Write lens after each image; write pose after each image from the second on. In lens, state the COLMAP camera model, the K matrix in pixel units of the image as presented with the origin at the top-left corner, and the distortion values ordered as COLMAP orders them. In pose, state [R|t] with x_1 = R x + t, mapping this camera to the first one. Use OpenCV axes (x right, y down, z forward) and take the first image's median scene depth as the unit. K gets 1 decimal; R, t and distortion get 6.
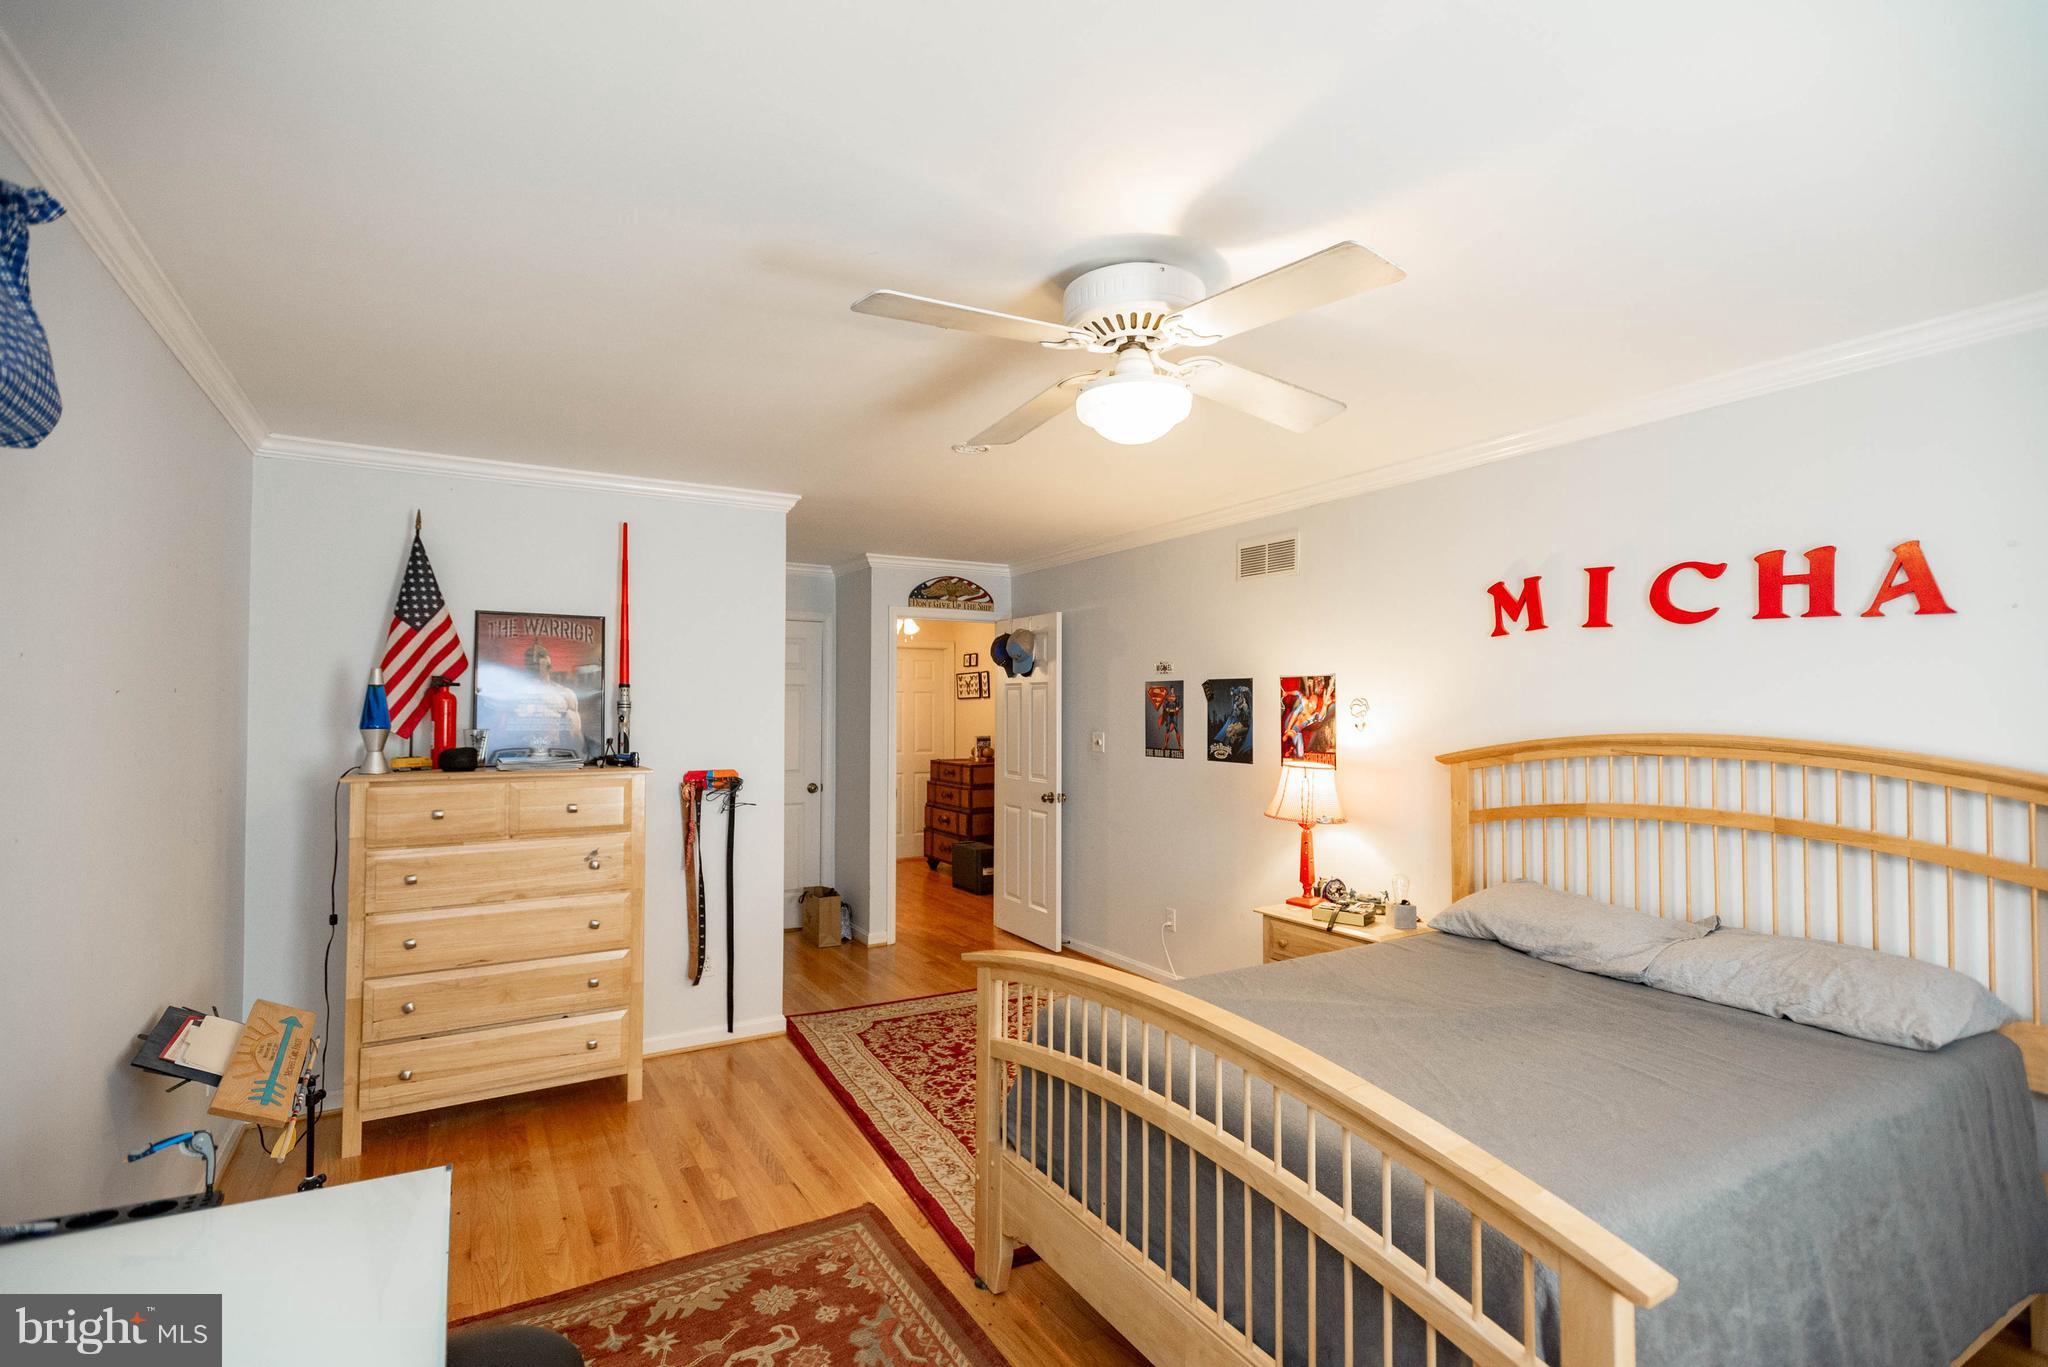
lens RADIAL K [[962.4, 0, 1017.9], [0, 962.4, 697.0], [0, 0, 1]] dist [0.019694, -0.000289]
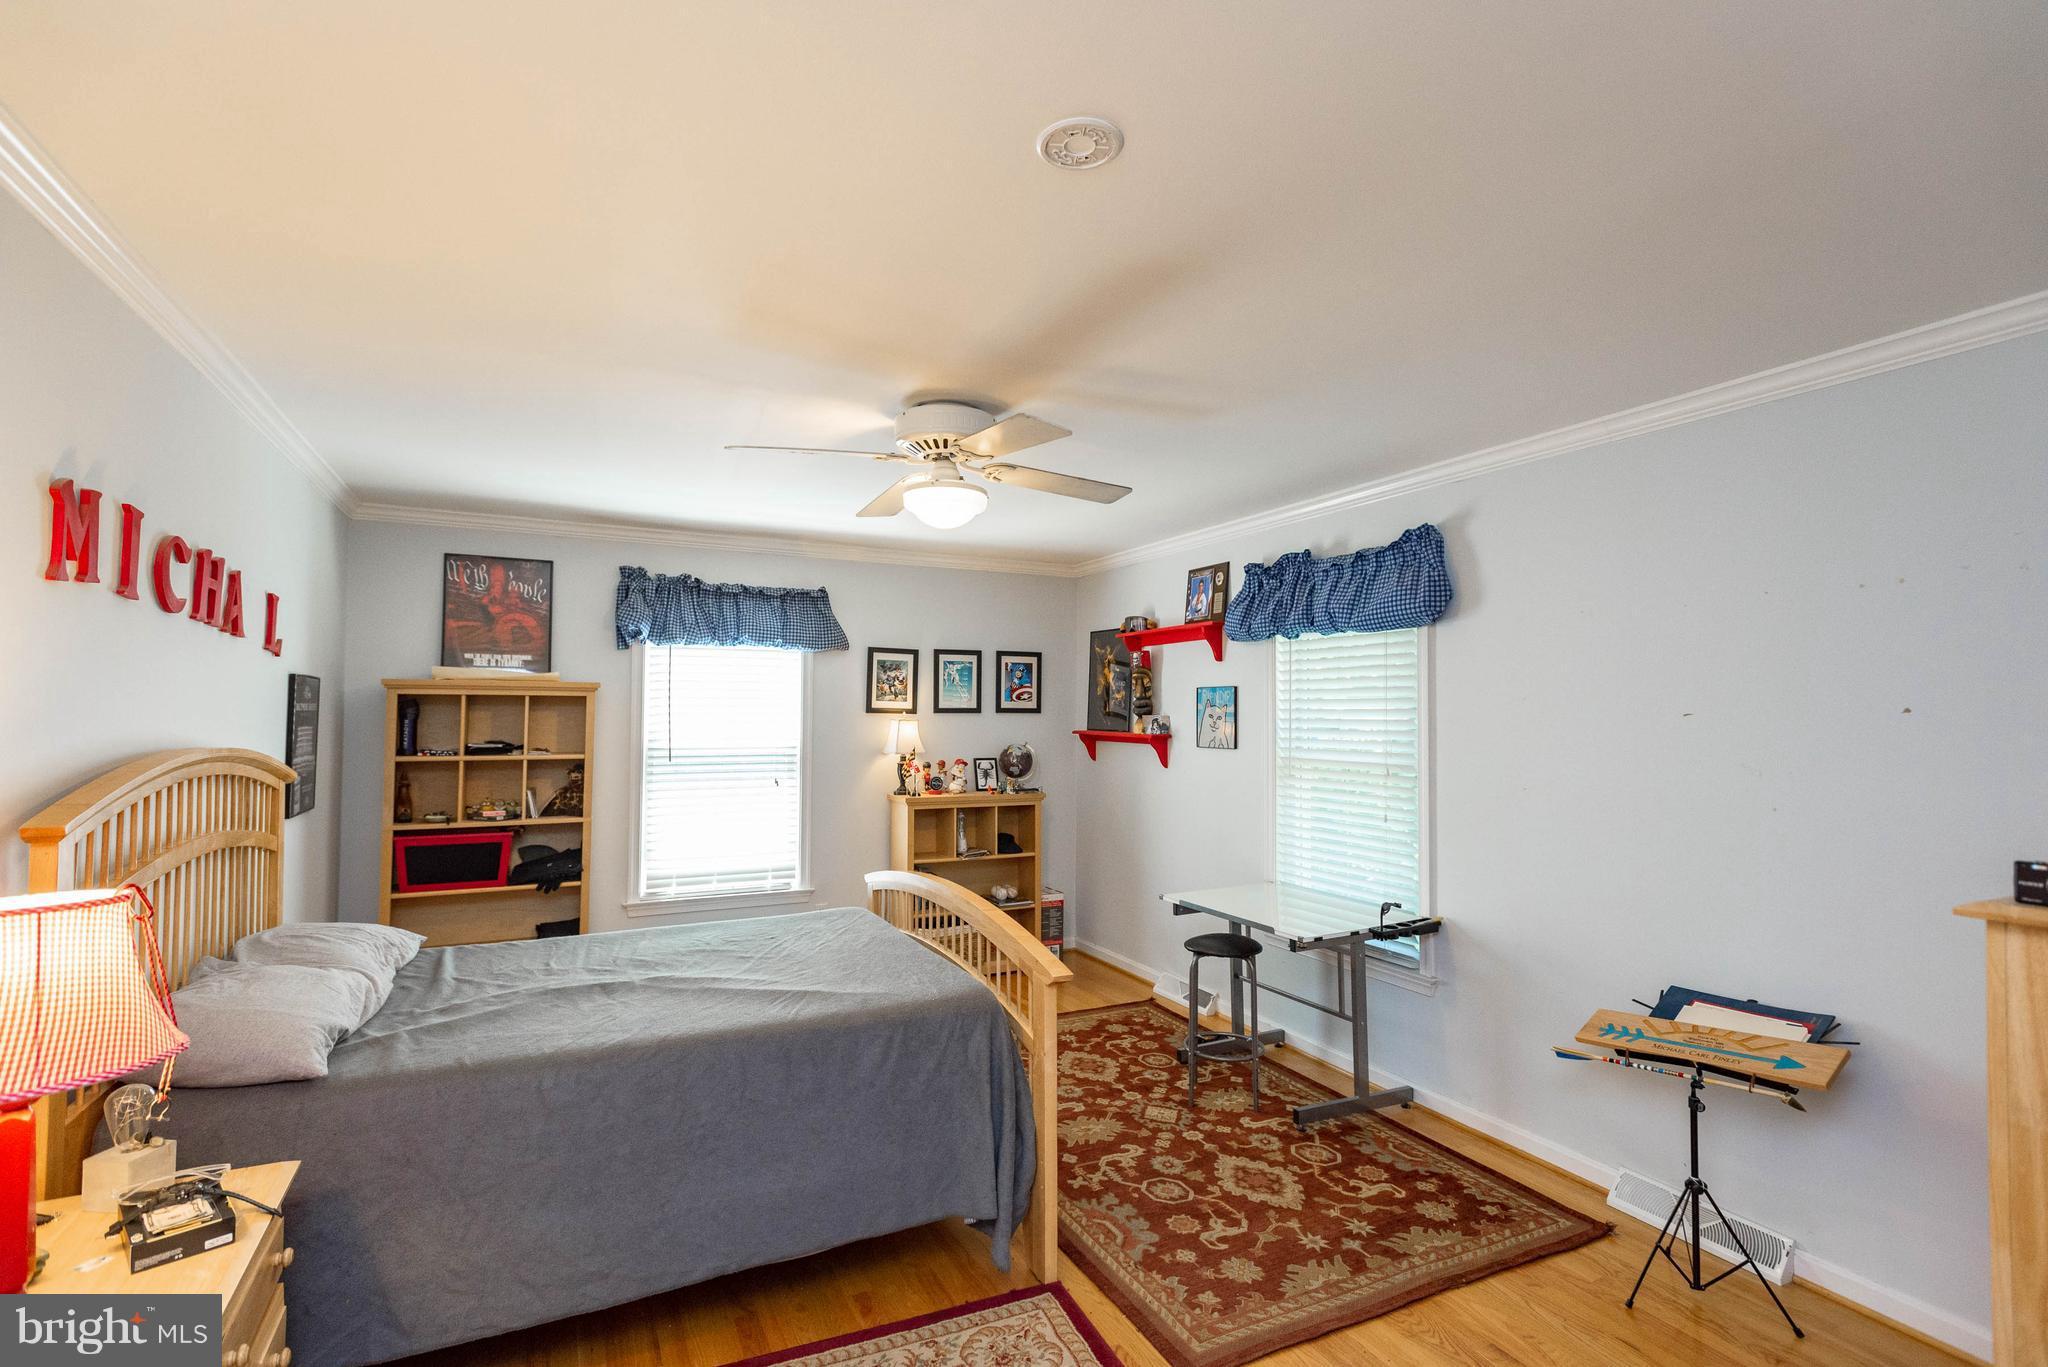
lens RADIAL K [[962.4, 0, 1017.9], [0, 962.4, 697.0], [0, 0, 1]] dist [0.019694, -0.000289]
pose [[-0.997305, -0.004123, 0.073258, -0.079901], [-0.005405, 0.999835, -0.017315, -0.000767], [-0.073175, -0.017664, -0.997163, 2.163188]]
